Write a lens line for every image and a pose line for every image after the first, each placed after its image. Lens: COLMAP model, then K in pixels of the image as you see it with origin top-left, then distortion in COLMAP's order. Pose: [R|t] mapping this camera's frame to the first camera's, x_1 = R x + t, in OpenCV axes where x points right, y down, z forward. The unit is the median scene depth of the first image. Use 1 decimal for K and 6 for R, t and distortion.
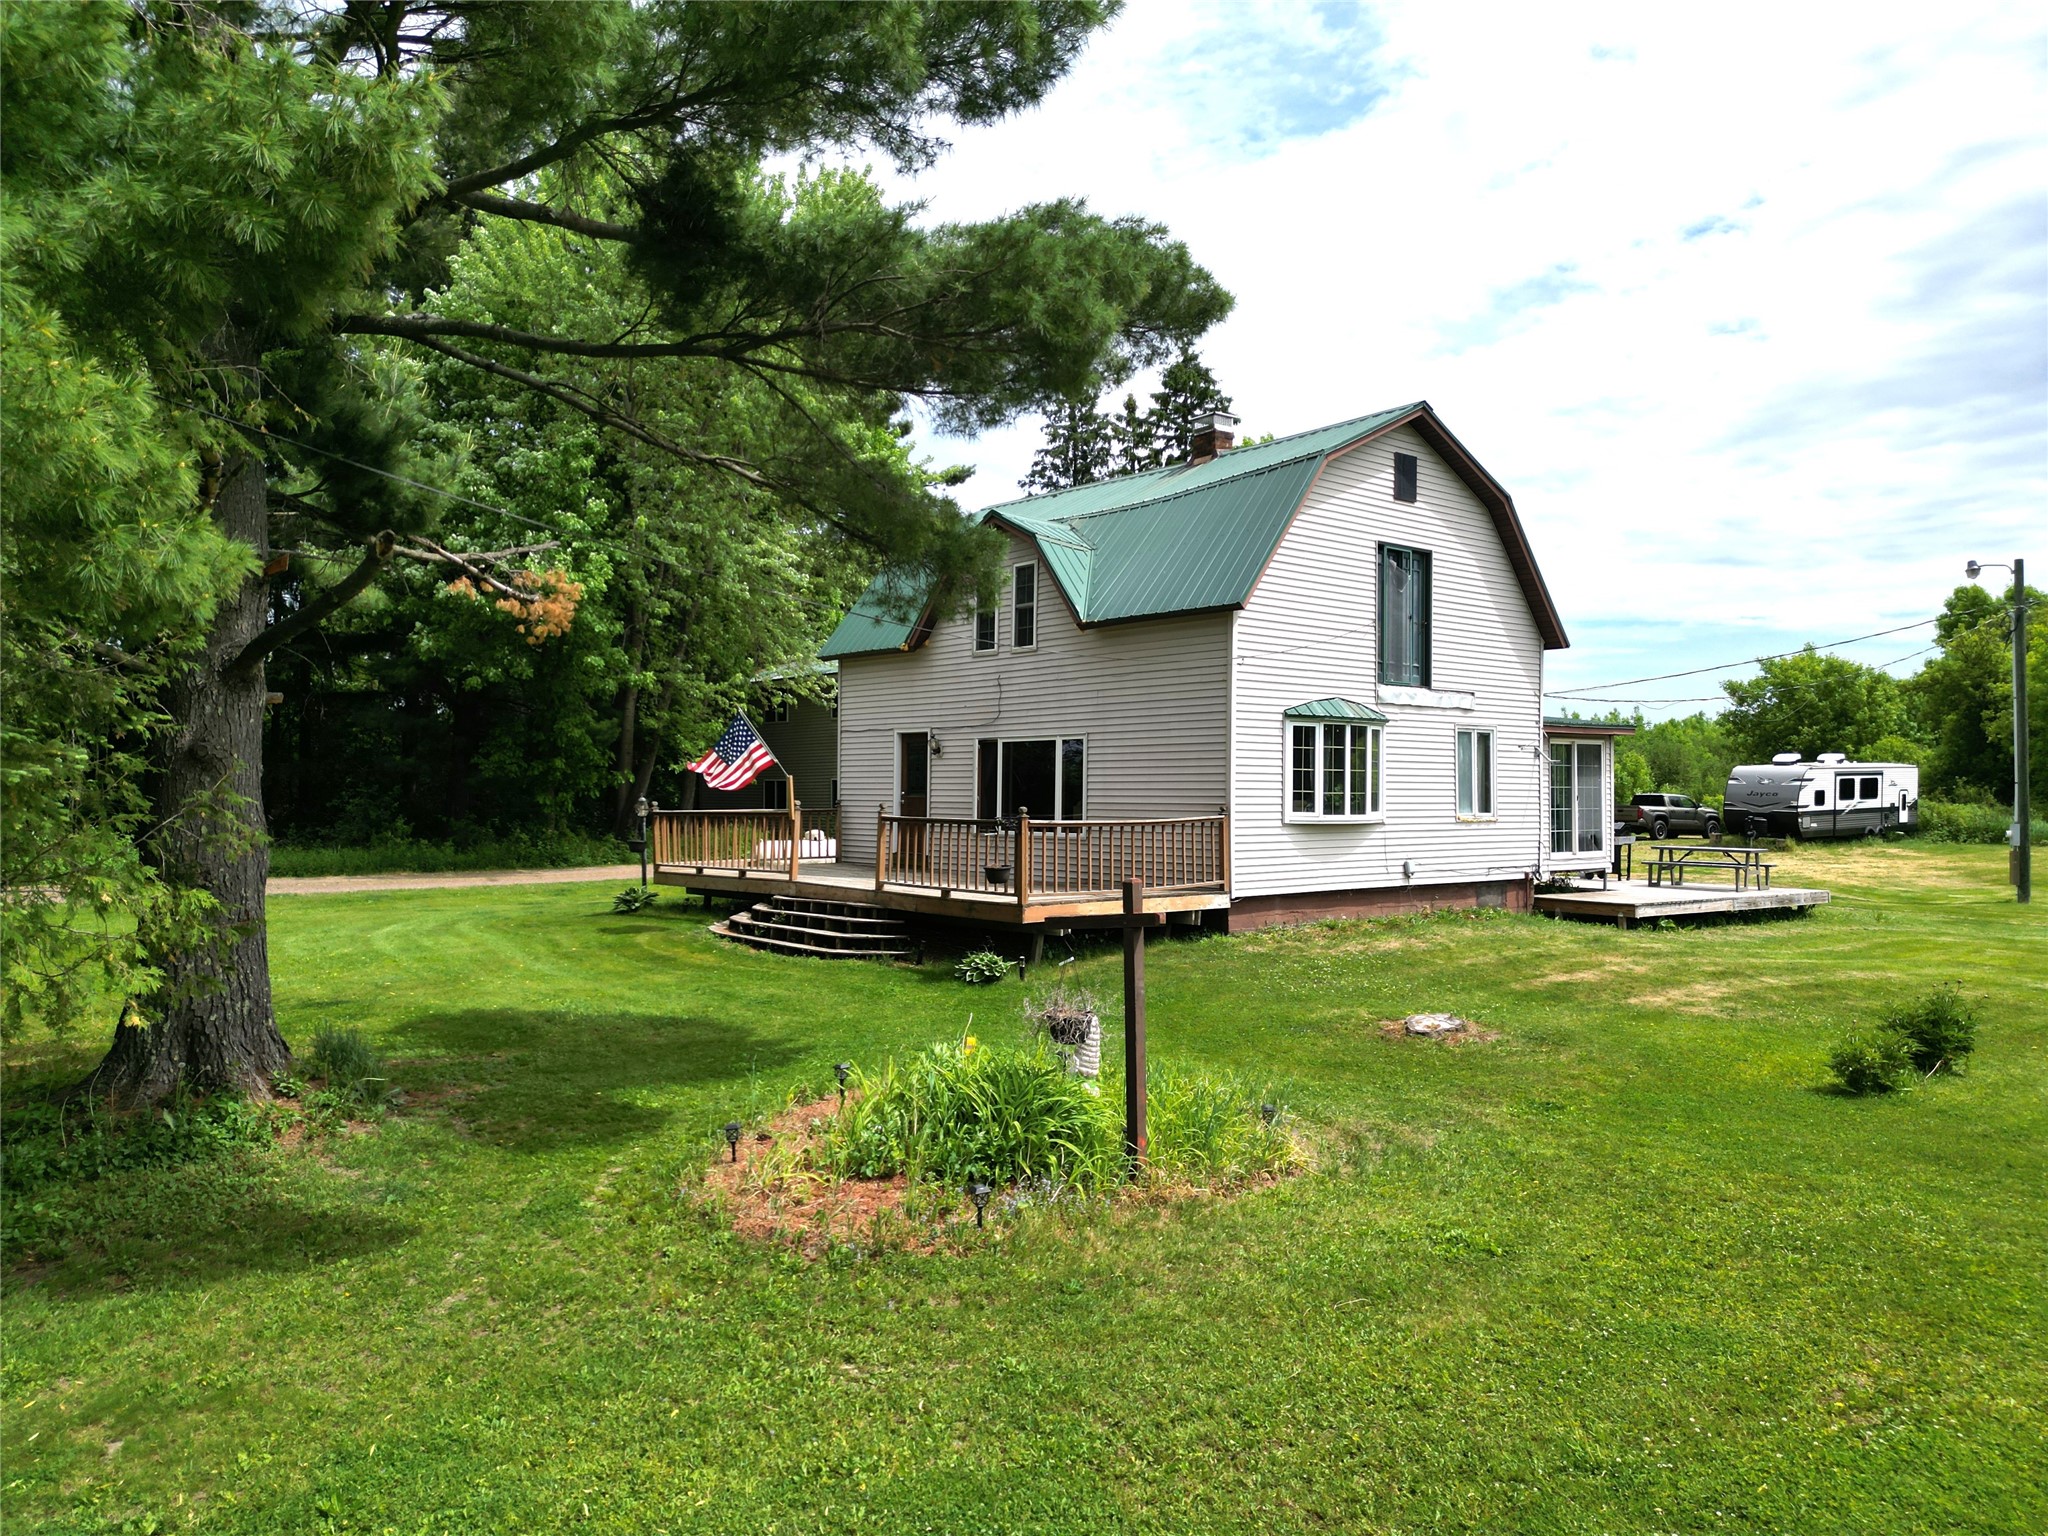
lens RADIAL K [[1434.9, 0, 1024.0], [0, 1434.9, 768.0], [0, 0, 1]] dist [0.069176, -0.060875]
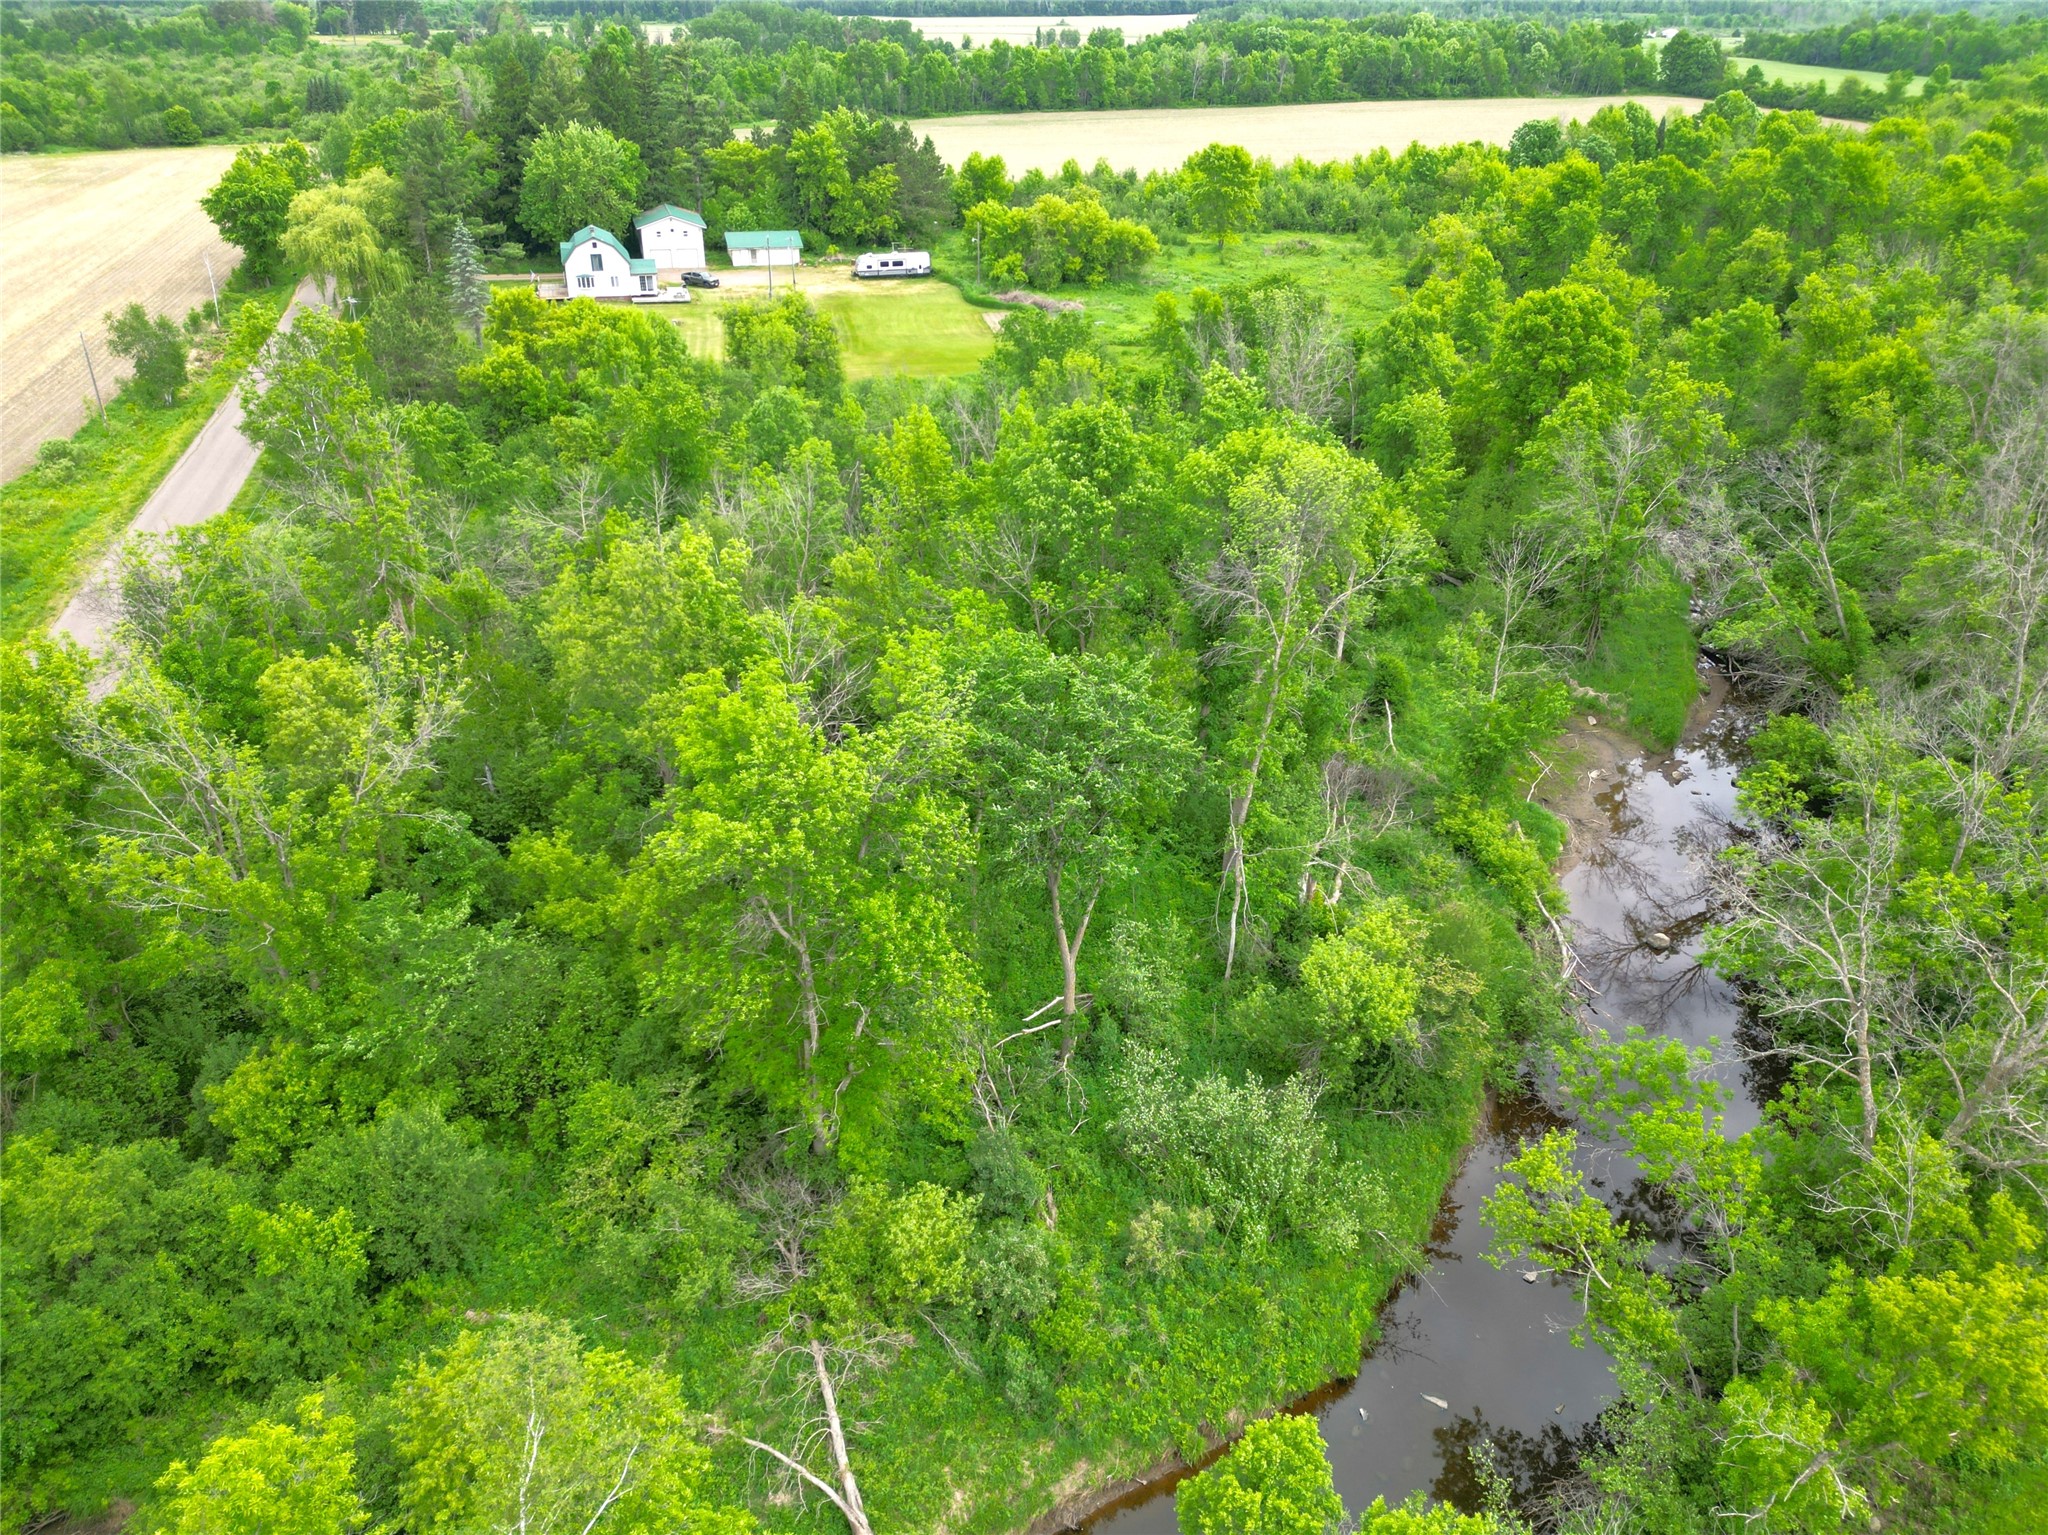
lens RADIAL K [[1434.9, 0, 1024.0], [0, 1434.9, 767.5], [0, 0, 1]] dist [0.069176, -0.060875]
pose [[0.907339, 0.206002, -0.366469, 6.288262], [-0.002617, 0.874466, 0.485079, -1.657285], [0.420392, -0.439172, 0.793976, -6.014115]]
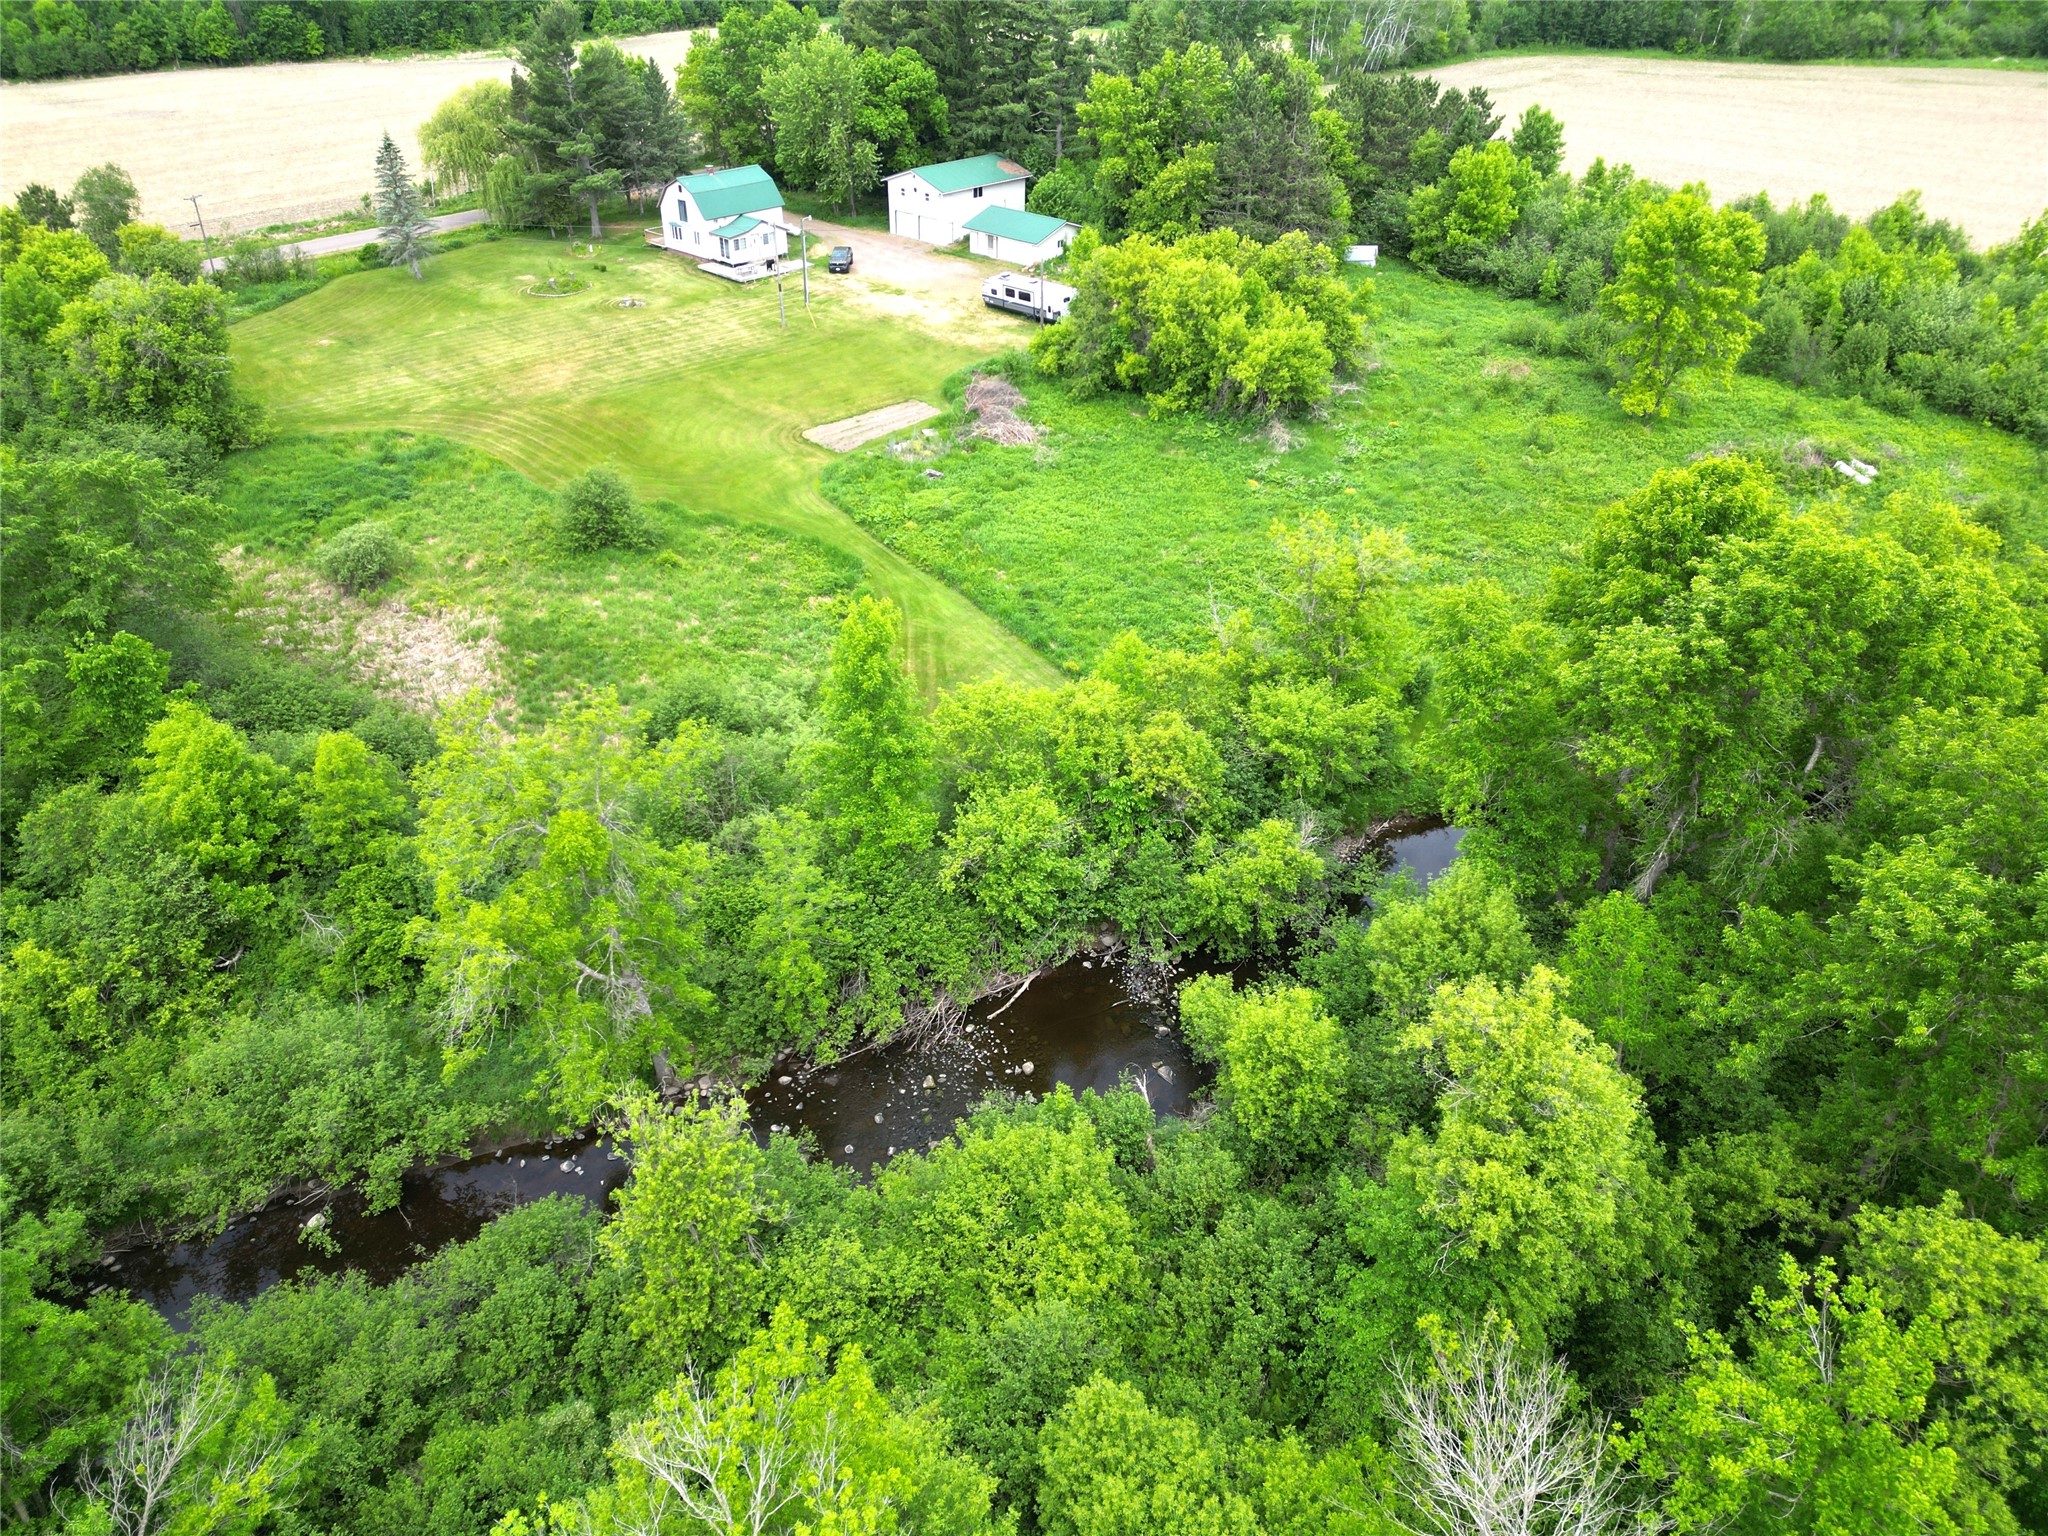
lens RADIAL K [[1434.9, 0, 1024.0], [0, 1434.9, 768.0], [0, 0, 1]] dist [0.069176, -0.060875]
pose [[0.103153, 0.535664, -0.838107, 7.594343], [0.011598, 0.841897, 0.539513, -1.571798], [0.994598, -0.065372, 0.080631, 1.890439]]
